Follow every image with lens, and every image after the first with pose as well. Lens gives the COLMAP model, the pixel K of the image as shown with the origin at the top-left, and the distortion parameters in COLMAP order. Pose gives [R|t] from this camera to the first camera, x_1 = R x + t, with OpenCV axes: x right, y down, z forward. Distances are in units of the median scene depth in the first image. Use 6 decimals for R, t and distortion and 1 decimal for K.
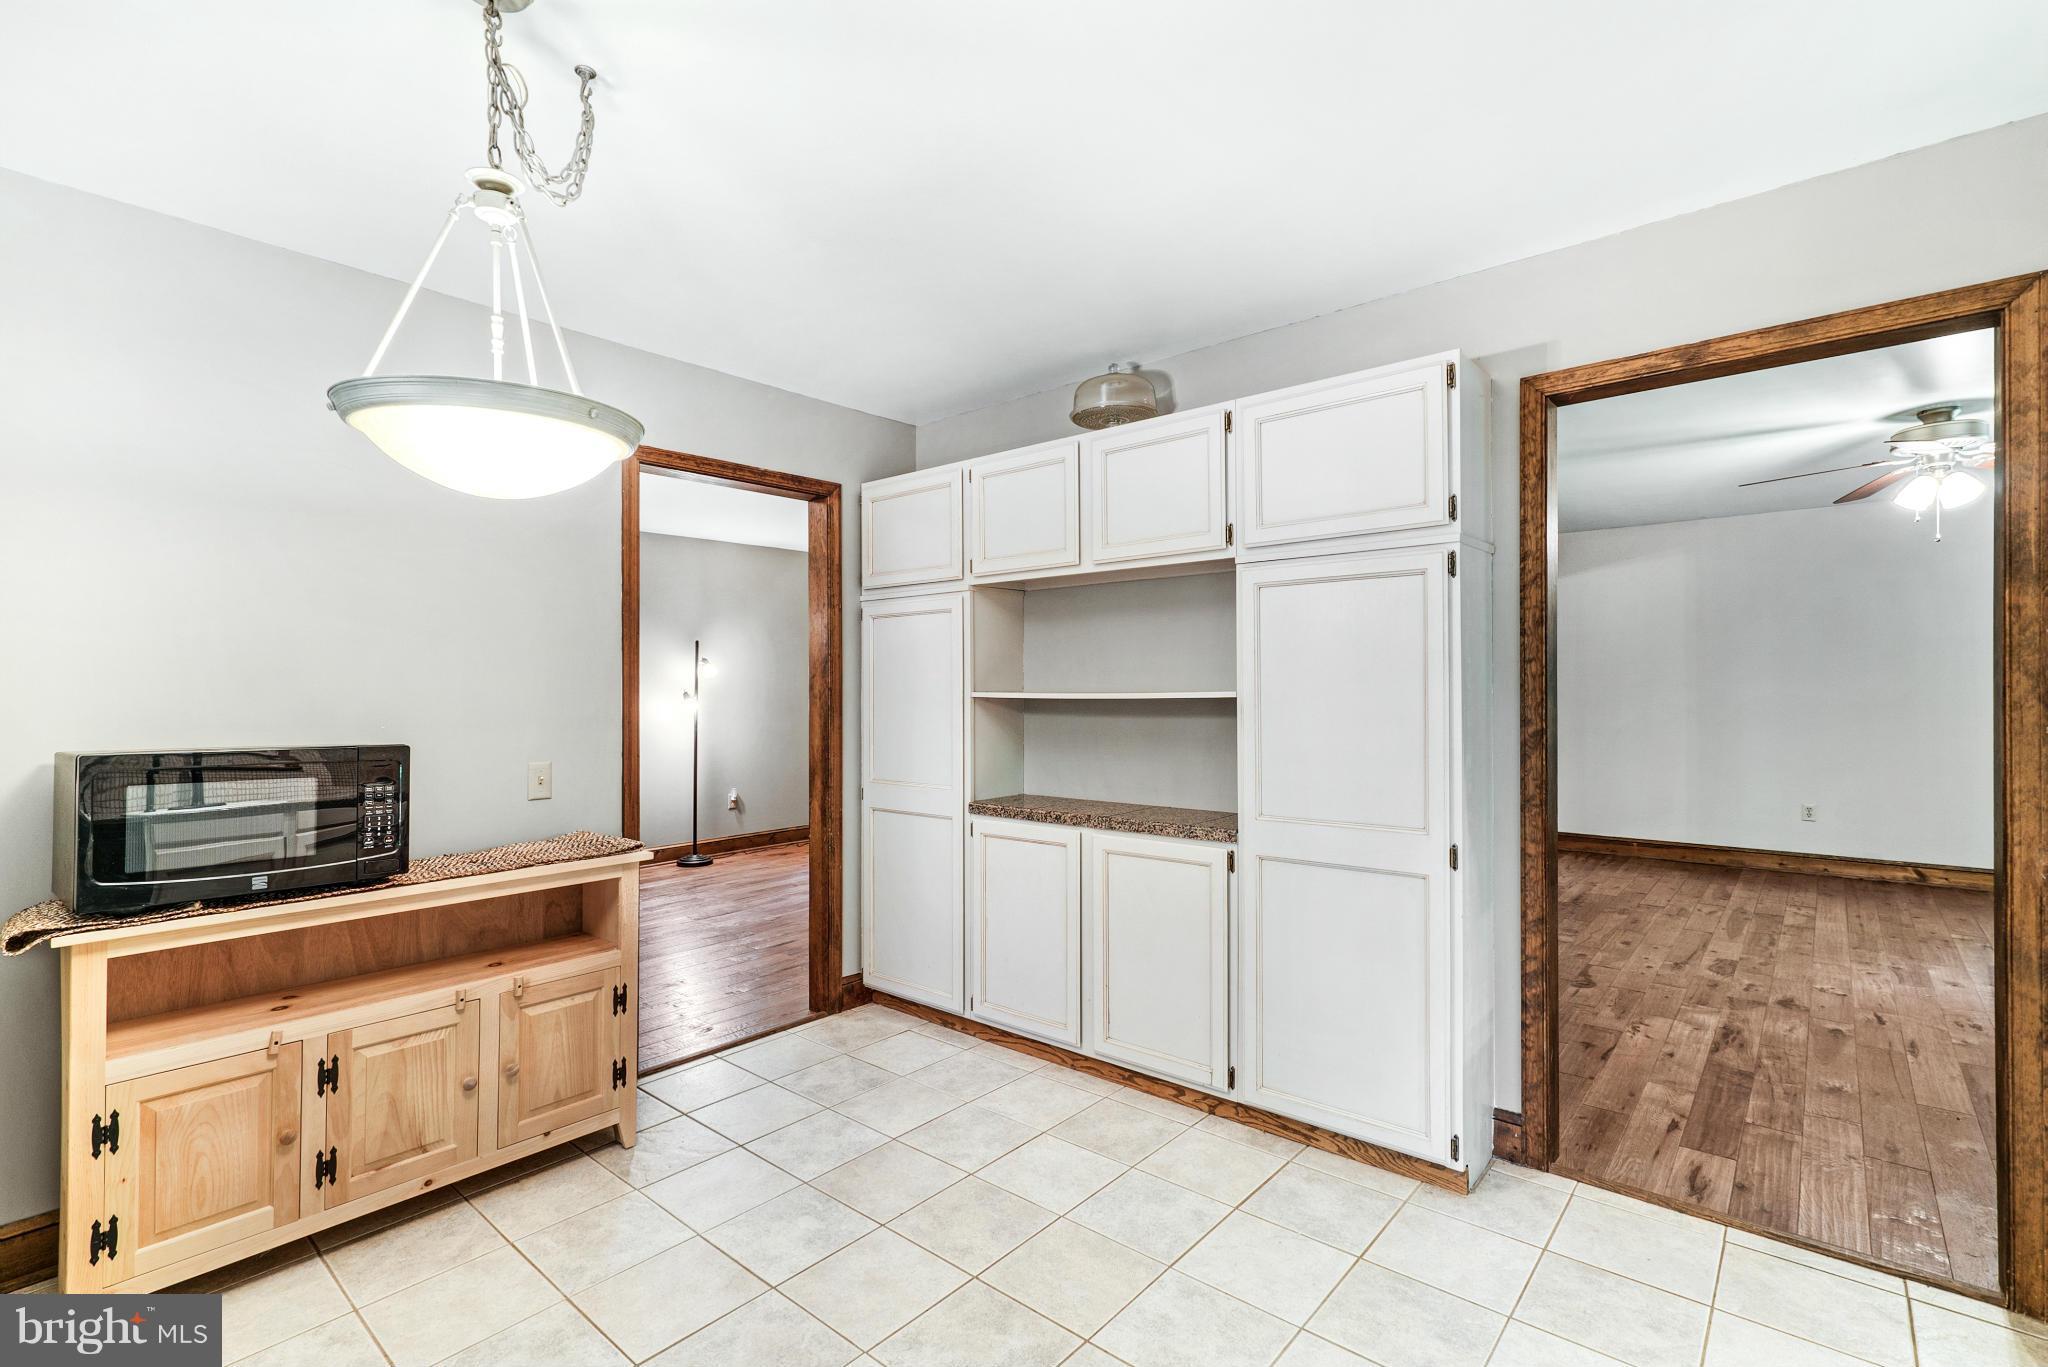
lens RADIAL K [[957.2, 0, 1012.0], [0, 957.2, 677.6], [0, 0, 1]] dist [0.001945, 0.000617]
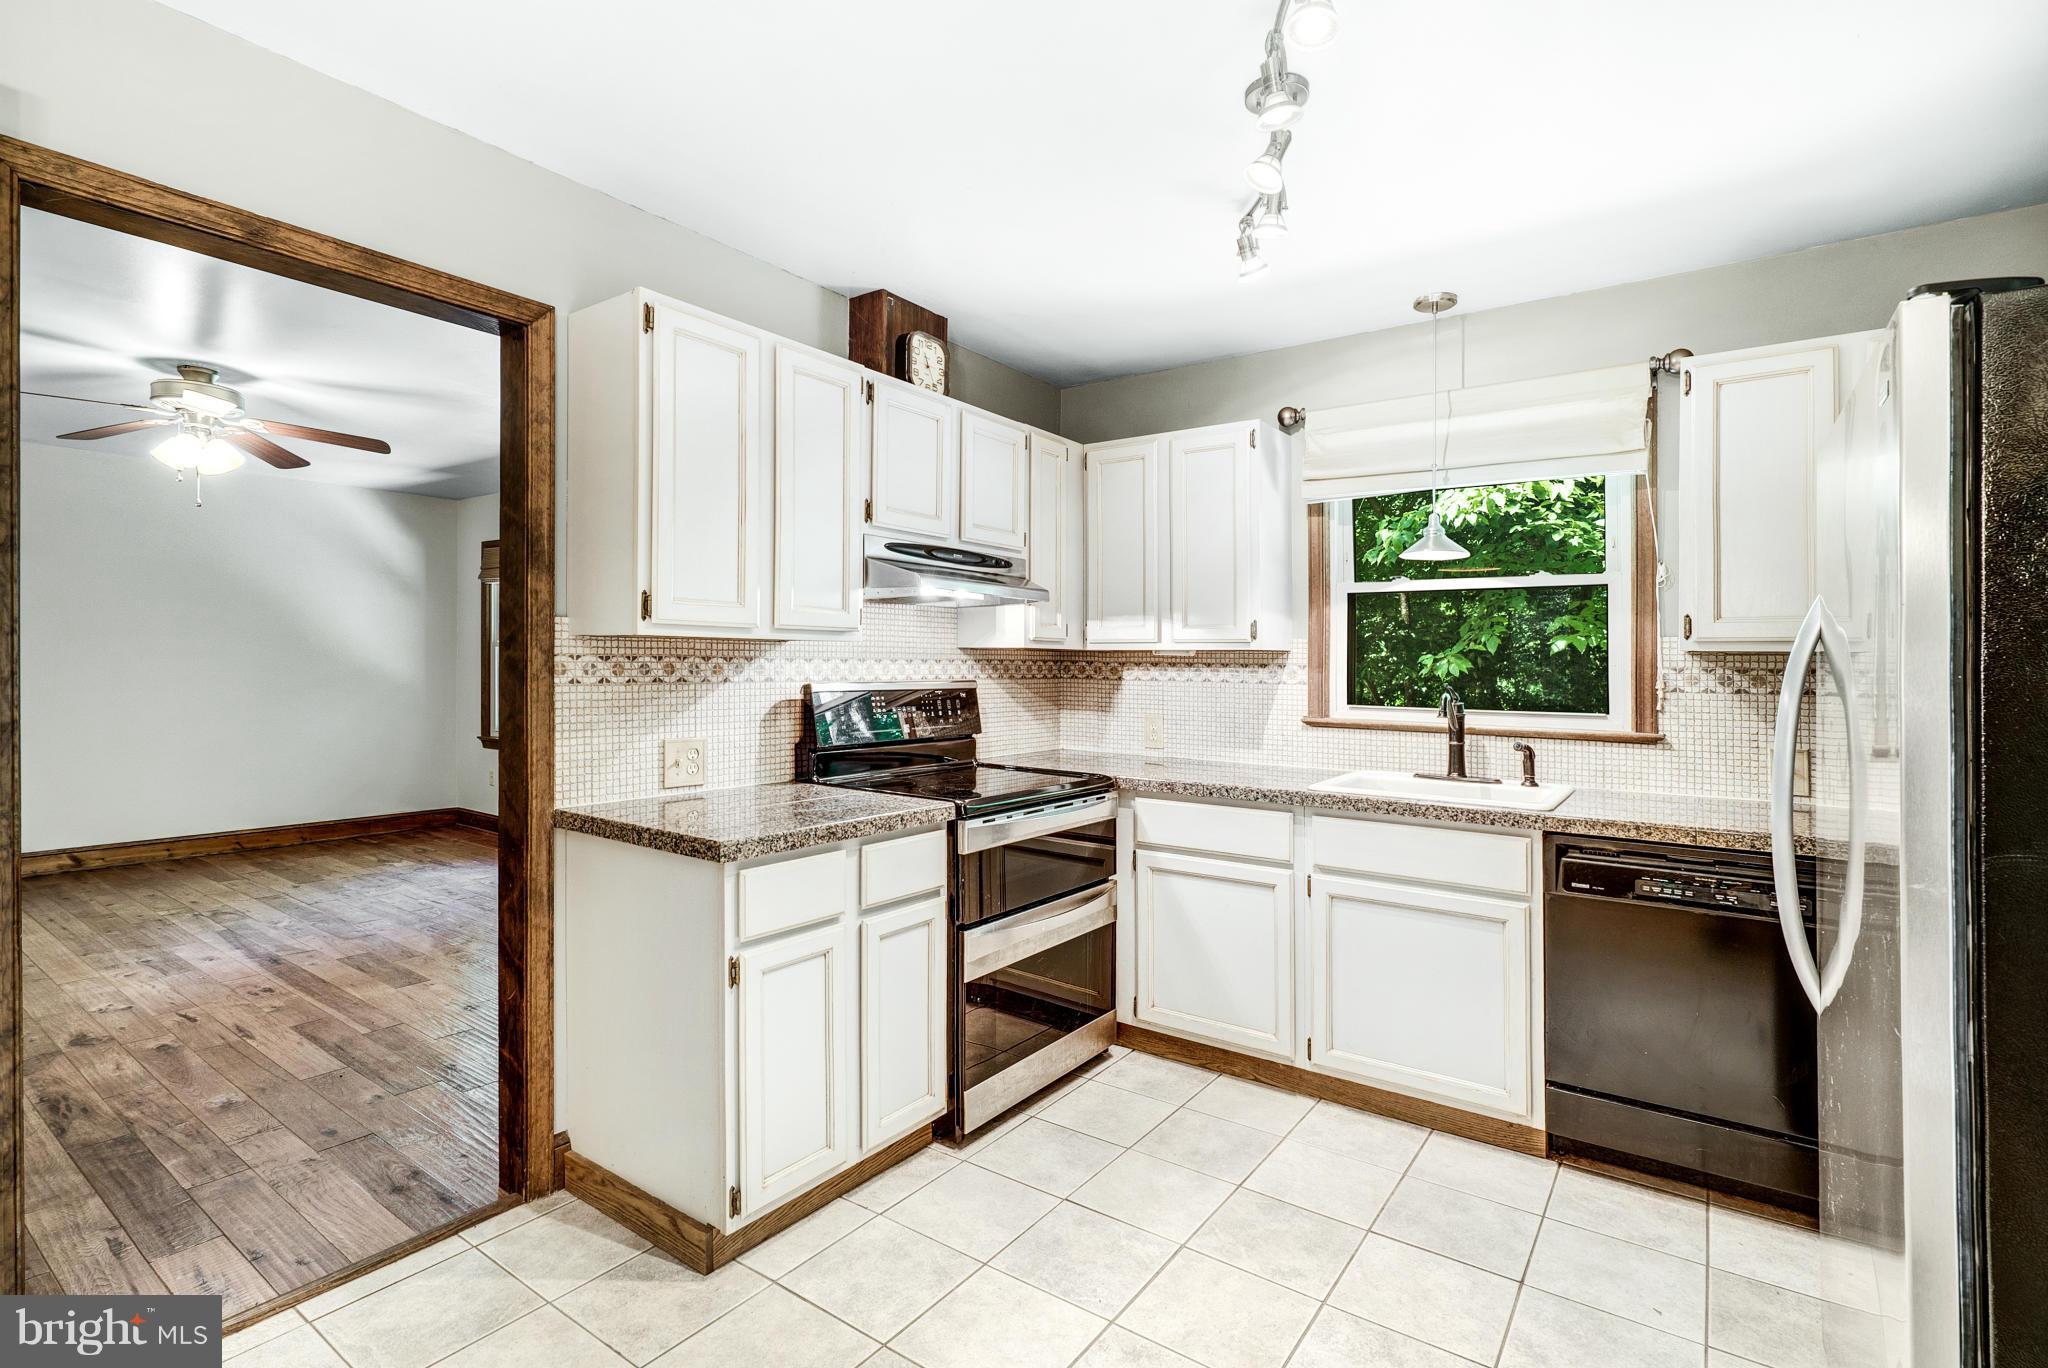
lens RADIAL K [[963.7, 0, 1024.0], [0, 963.7, 684.0], [0, 0, 1]] dist [-0.004221, 0.000253]
pose [[-0.102009, -0.015386, 0.994665, -0.102510], [-0.024426, 0.999618, 0.012958, 0.004979], [-0.994484, -0.022974, -0.102346, 0.346640]]
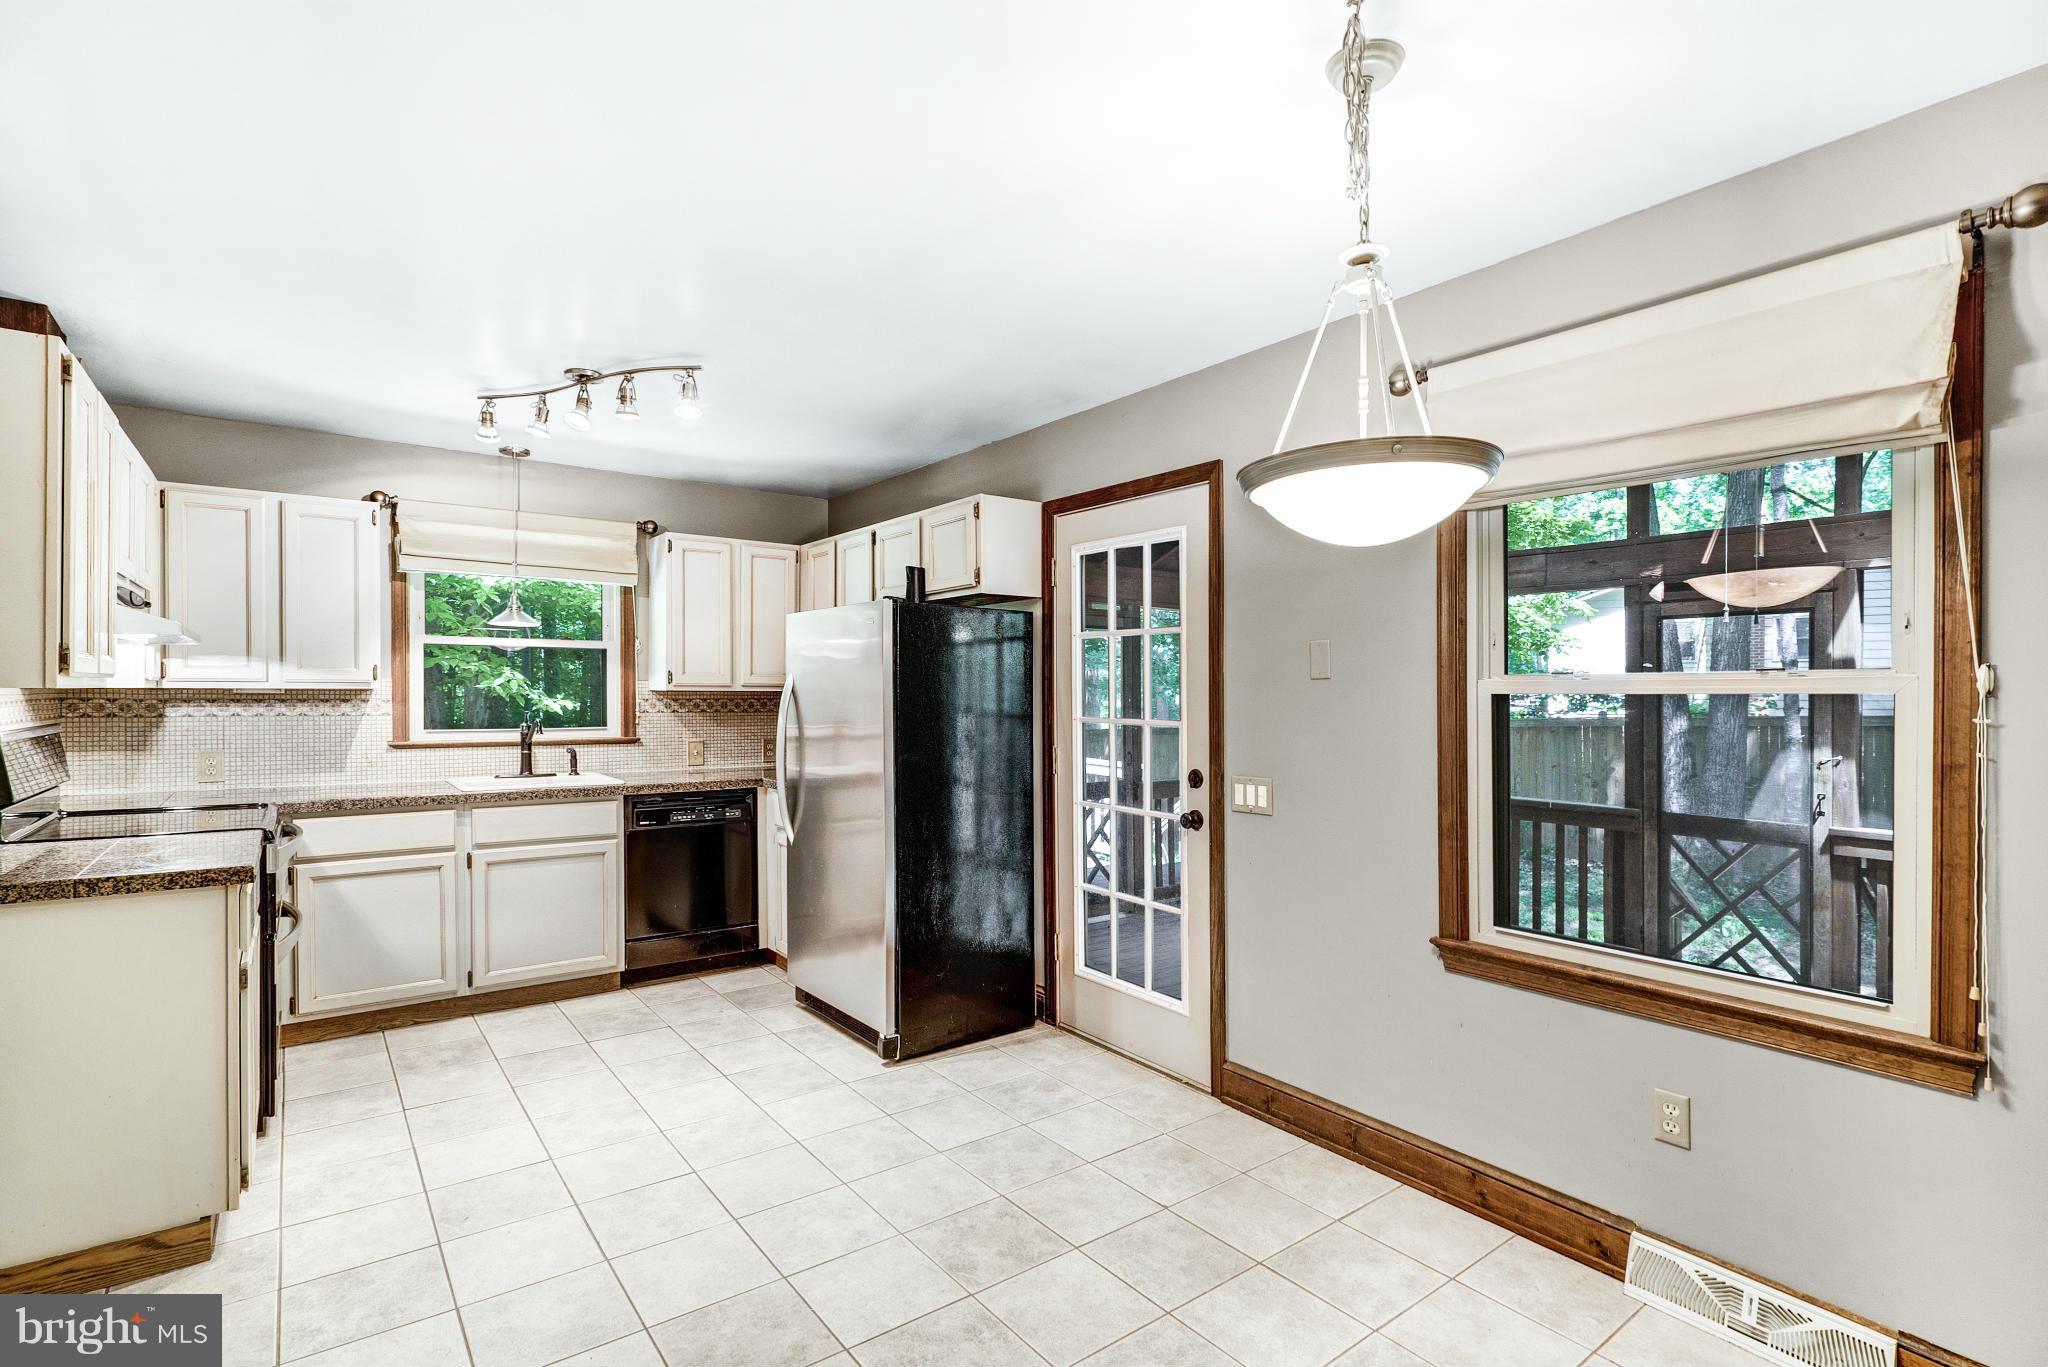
lens RADIAL K [[970.6, 0, 1014.1], [0, 970.6, 702.7], [0, 0, 1]] dist [0.002364, 0.001290]
pose [[-0.978646, -0.000208, 0.205554, -0.196044], [-0.000835, 0.999995, -0.002963, -0.003553], [-0.205552, -0.003072, -0.978641, 1.155722]]
